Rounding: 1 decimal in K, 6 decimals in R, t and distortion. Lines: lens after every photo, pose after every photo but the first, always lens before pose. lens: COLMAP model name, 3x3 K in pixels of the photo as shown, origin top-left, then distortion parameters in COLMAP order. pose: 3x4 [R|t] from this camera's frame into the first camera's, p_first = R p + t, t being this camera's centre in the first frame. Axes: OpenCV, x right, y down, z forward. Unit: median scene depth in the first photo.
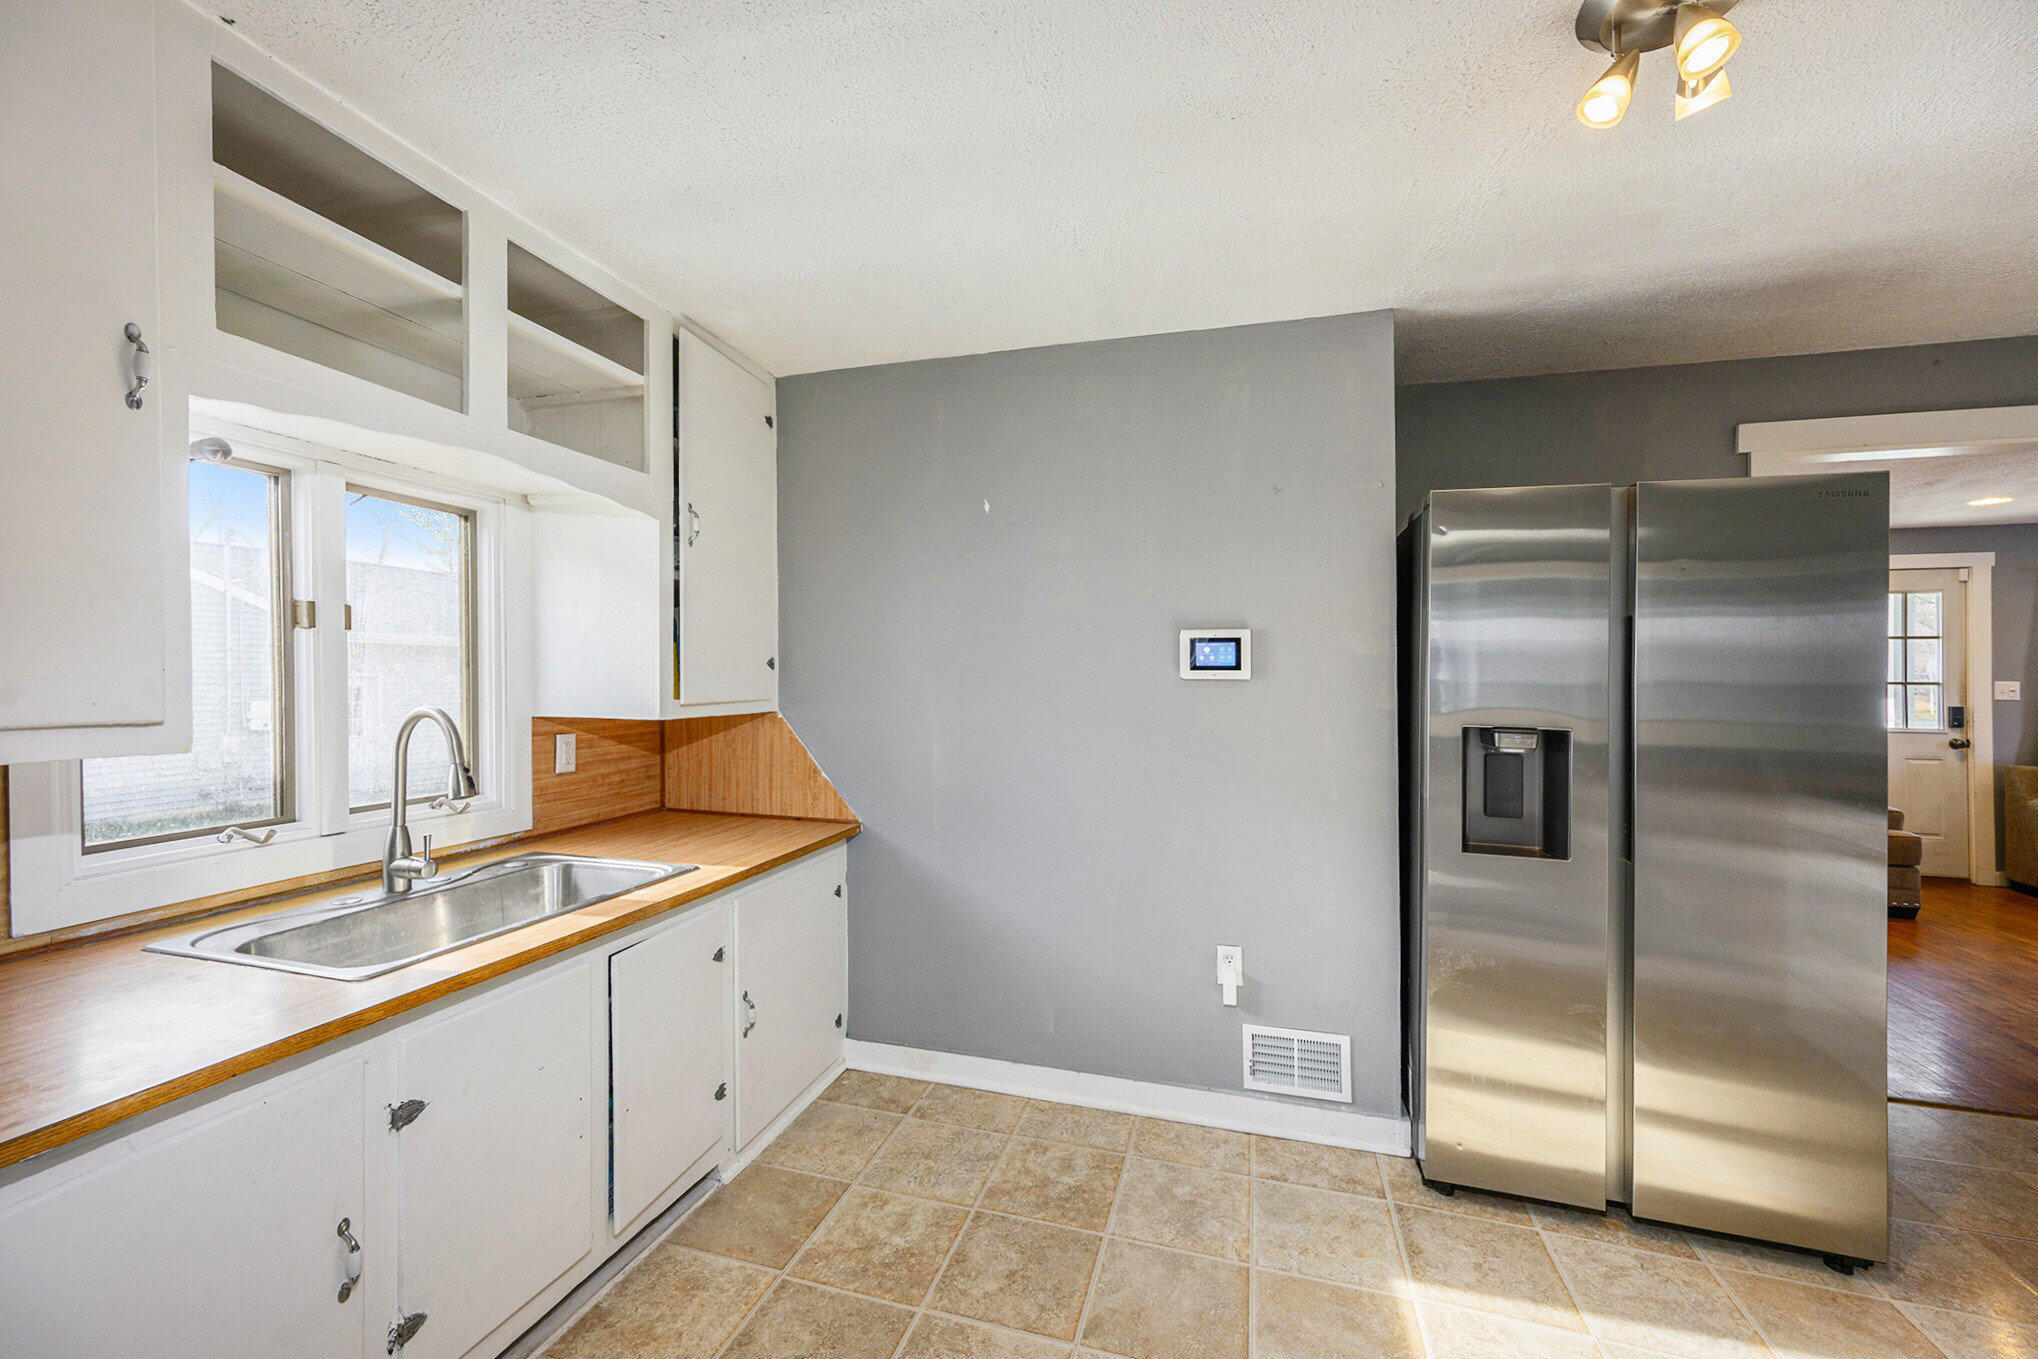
lens RADIAL K [[793.4, 0, 1014.9], [0, 793.4, 665.4], [0, 0, 1]] dist [-0.000433, -0.000124]
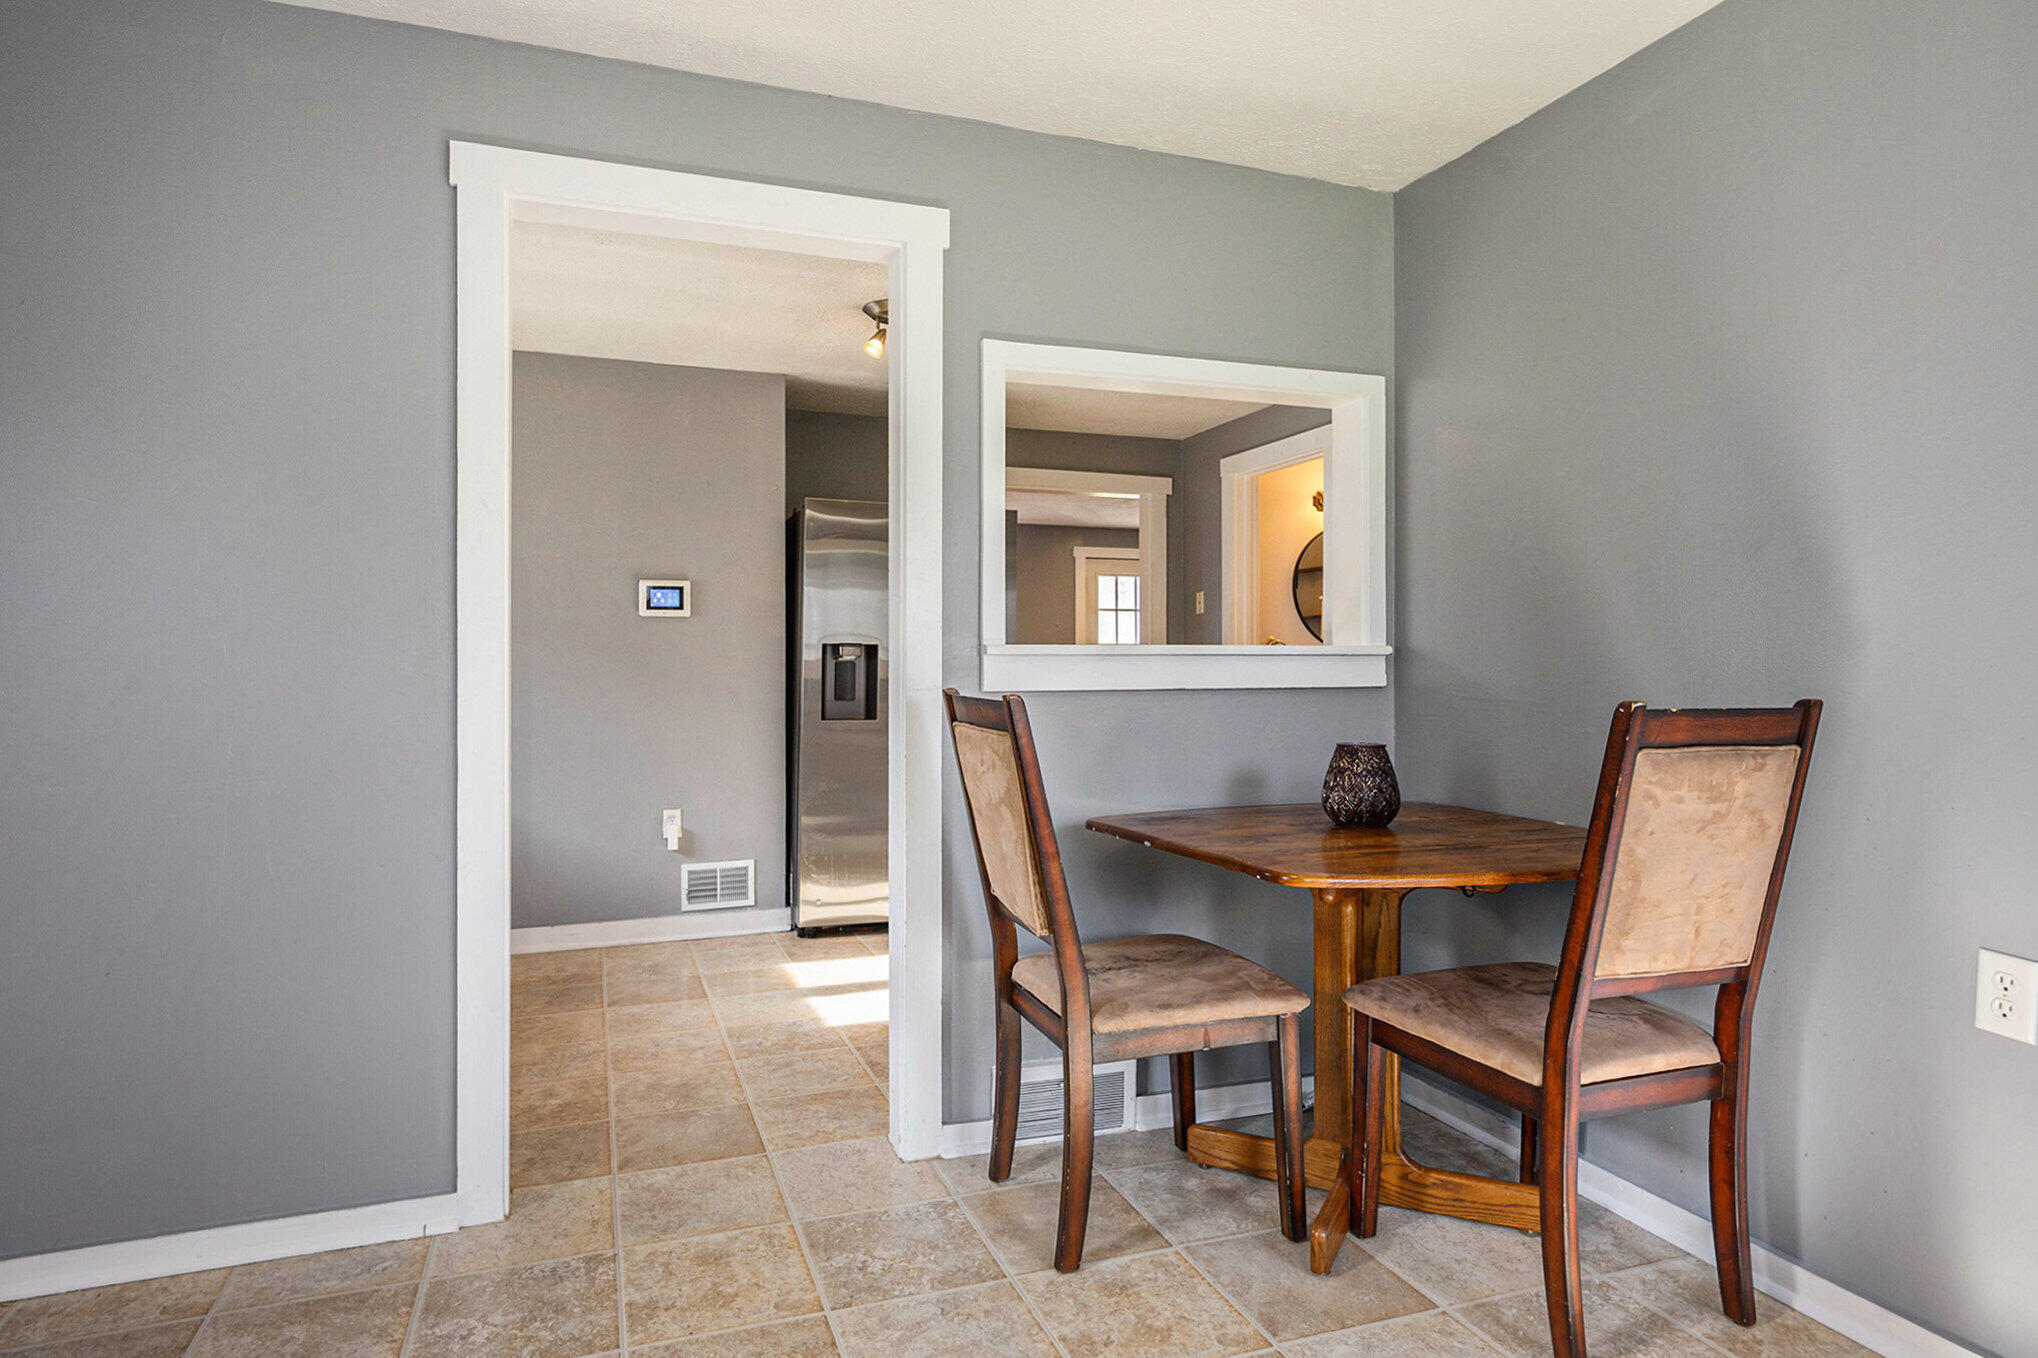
lens RADIAL K [[1142.3, 0, 1019.2], [0, 1142.3, 586.0], [0, 0, 1]] dist [0.000750, -0.000052]
pose [[0.786393, 0.032530, 0.616869, -0.525357], [0.004326, 0.998298, -0.058159, 0.088898], [-0.617711, 0.048404, 0.784914, -1.012571]]
